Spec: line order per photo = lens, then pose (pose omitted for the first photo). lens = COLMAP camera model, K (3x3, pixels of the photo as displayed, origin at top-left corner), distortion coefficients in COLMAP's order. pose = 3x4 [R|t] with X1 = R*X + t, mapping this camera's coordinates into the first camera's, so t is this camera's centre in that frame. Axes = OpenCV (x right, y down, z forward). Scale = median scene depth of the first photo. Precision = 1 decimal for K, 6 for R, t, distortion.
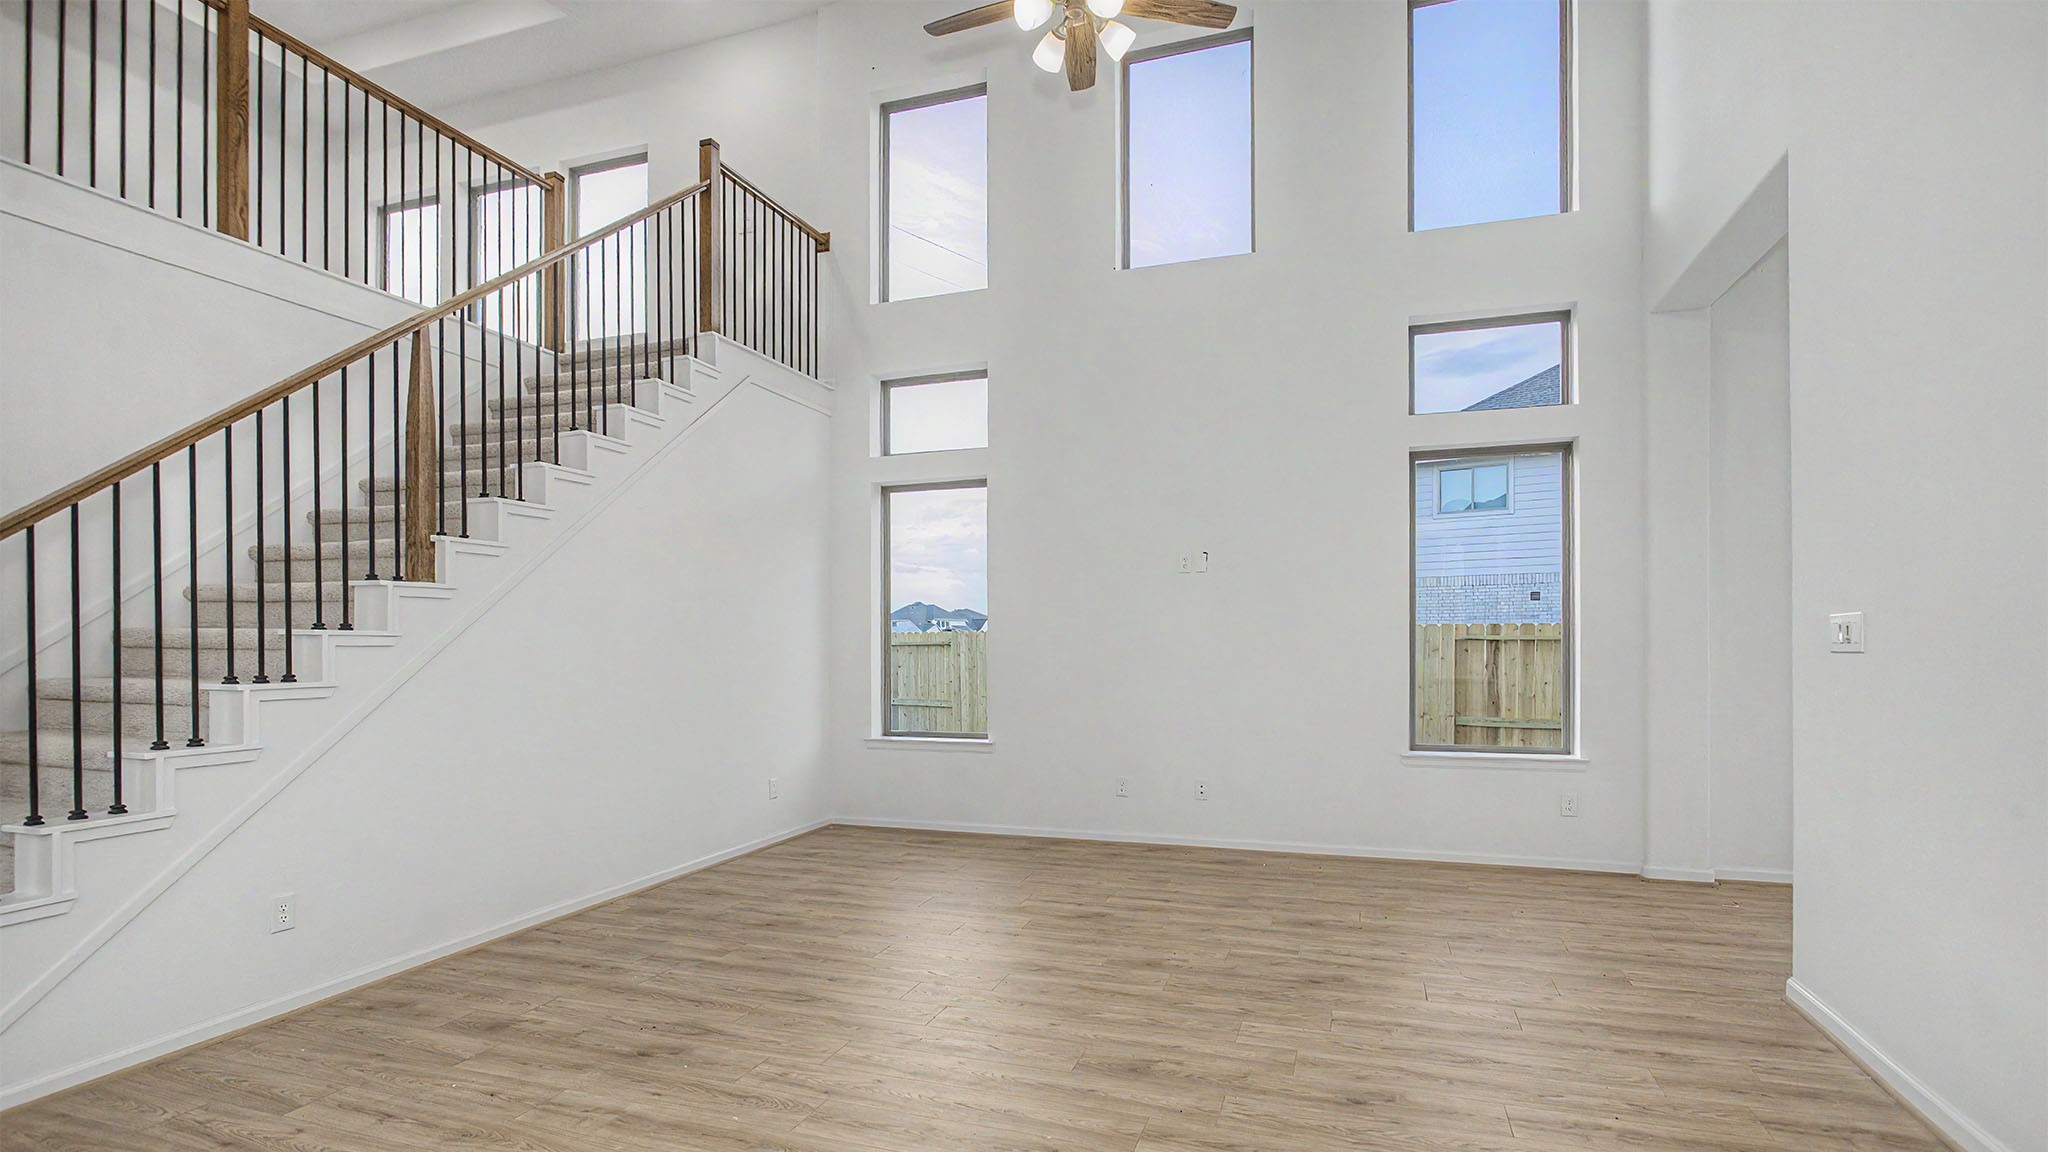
lens RADIAL K [[976.7, 0, 1026.1], [0, 976.7, 648.3], [0, 0, 1]] dist [0.000019, 0.000126]
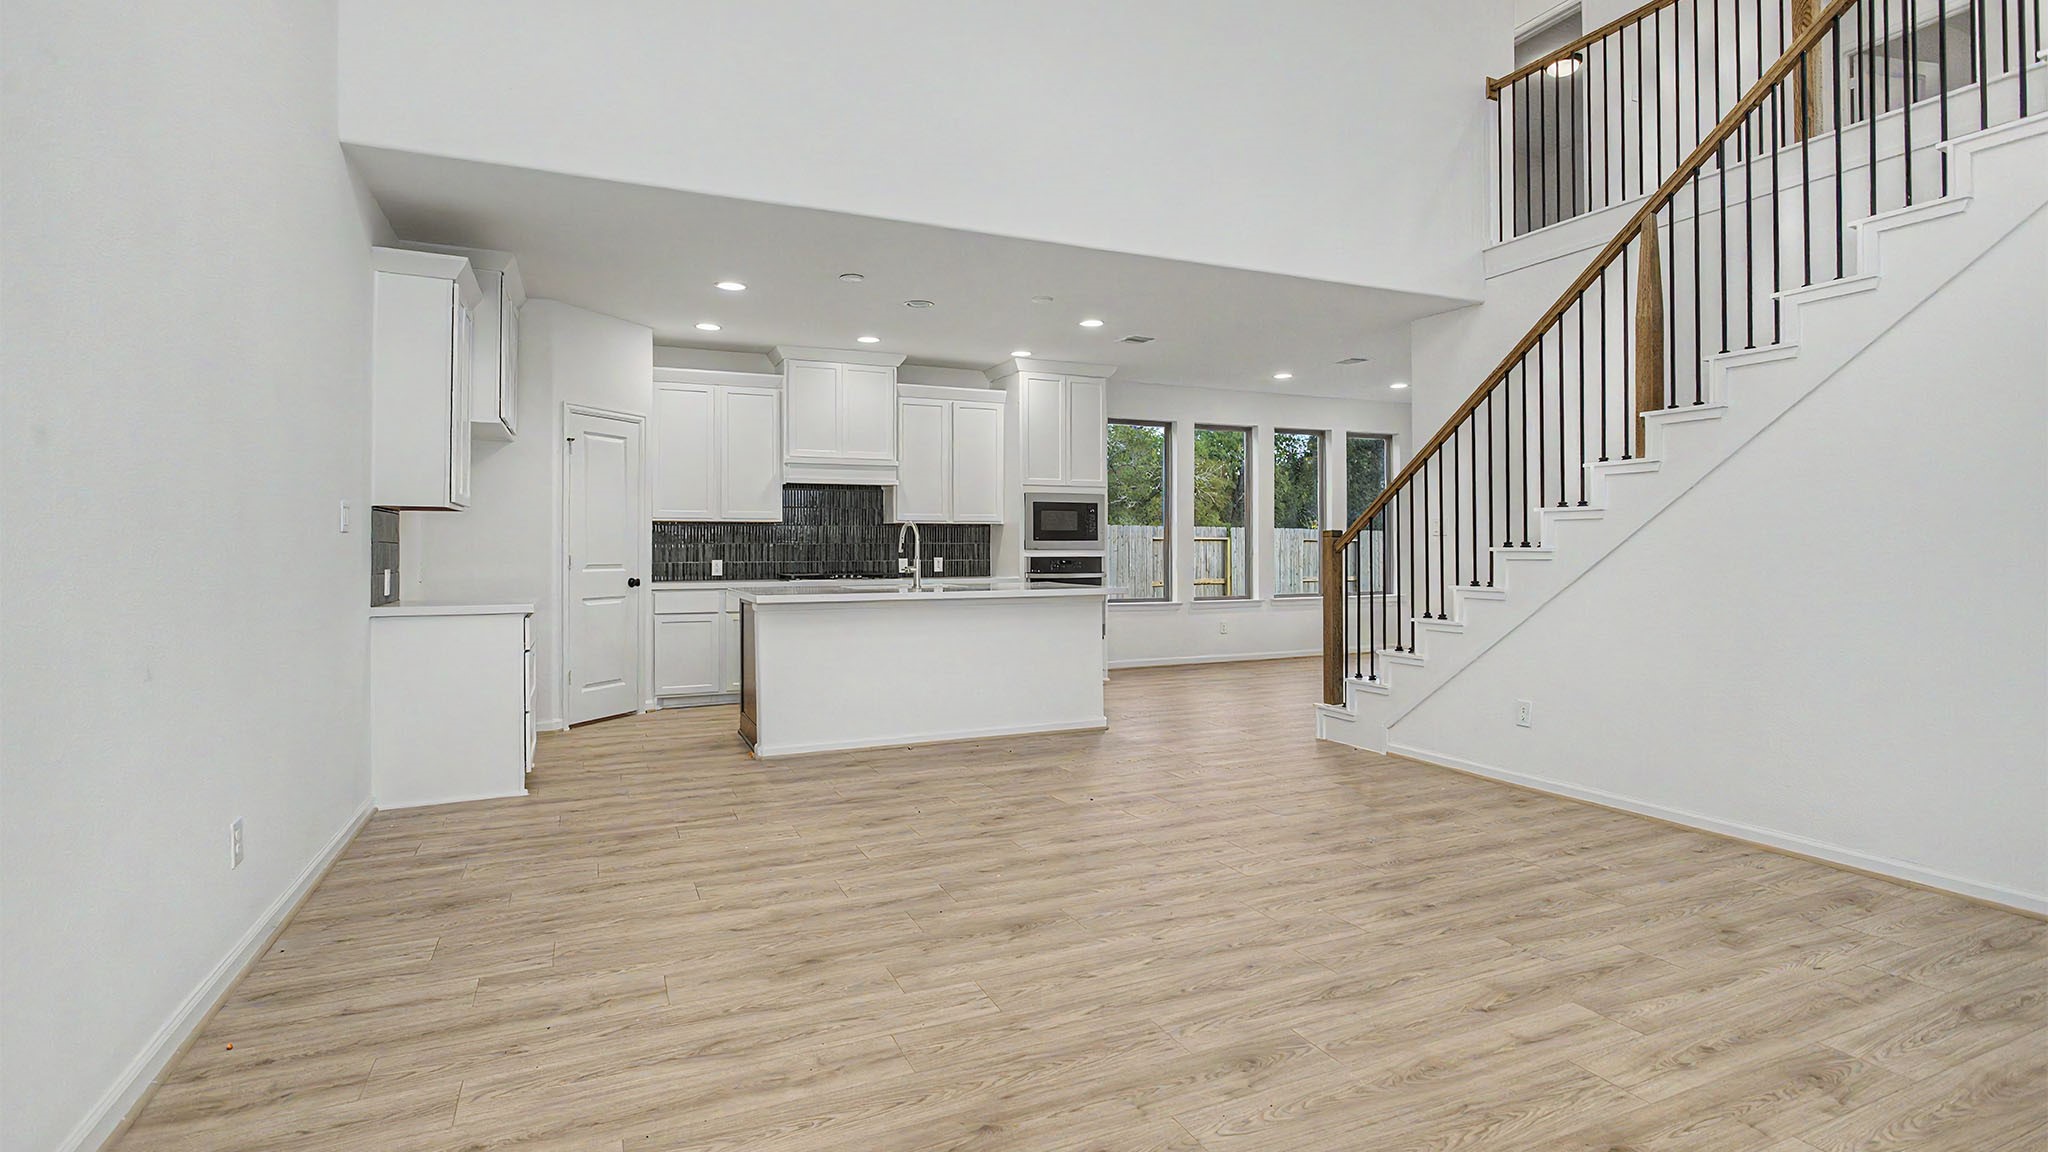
lens RADIAL K [[969.4, 0, 1026.0], [0, 969.4, 529.8], [0, 0, 1]] dist [-0.000734, -0.000246]
pose [[-0.729156, -0.006740, -0.684314, 0.696412], [0.002894, 0.999912, -0.012932, 0.025753], [0.684341, -0.011410, -0.729073, 1.517200]]
